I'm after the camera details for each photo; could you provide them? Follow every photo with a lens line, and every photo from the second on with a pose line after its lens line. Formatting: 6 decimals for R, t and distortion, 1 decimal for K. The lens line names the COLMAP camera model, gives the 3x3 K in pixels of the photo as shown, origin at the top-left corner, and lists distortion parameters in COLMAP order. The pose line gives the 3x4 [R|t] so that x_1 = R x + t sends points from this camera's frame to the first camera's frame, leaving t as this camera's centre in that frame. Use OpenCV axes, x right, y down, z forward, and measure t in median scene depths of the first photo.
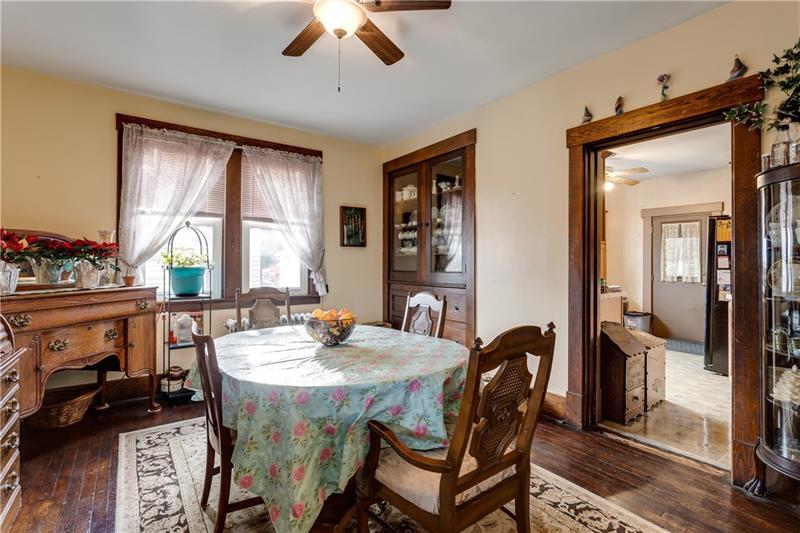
lens RADIAL K [[387.3, 0, 401.9], [0, 387.3, 260.6], [0, 0, 1]] dist [-0.011220, 0.006605]
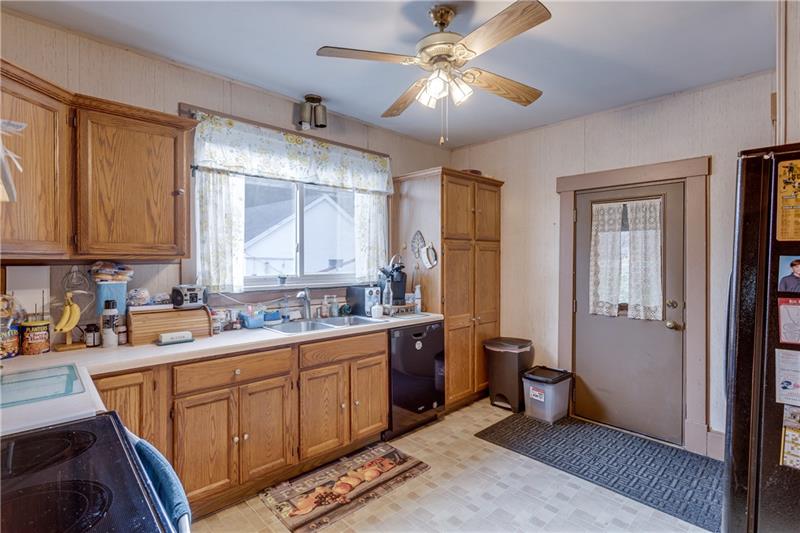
lens RADIAL K [[387.3, 0, 394.1], [0, 387.3, 261.2], [0, 0, 1]] dist [-0.011220, 0.006605]
pose [[0.993812, -0.003319, 0.111025, 0.358810], [0.001242, 0.999823, 0.018769, -0.028788], [-0.111067, -0.018515, 0.993640, 0.523029]]
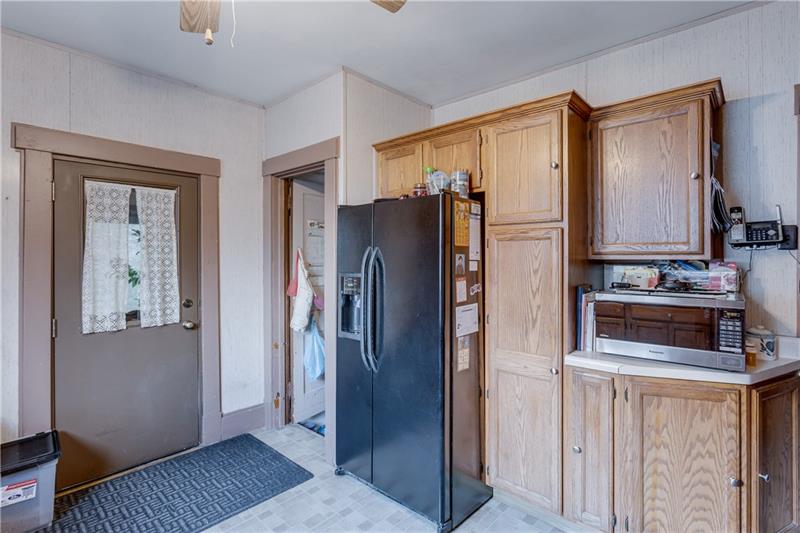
lens RADIAL K [[387.3, 0, 424.4], [0, 387.3, 254.3], [0, 0, 1]] dist [-0.011220, 0.006605]
pose [[-0.205739, -0.003942, 0.978599, 0.248551], [-0.009561, 0.999952, 0.002018, -0.027742], [-0.978560, -0.008942, -0.205767, 0.779825]]
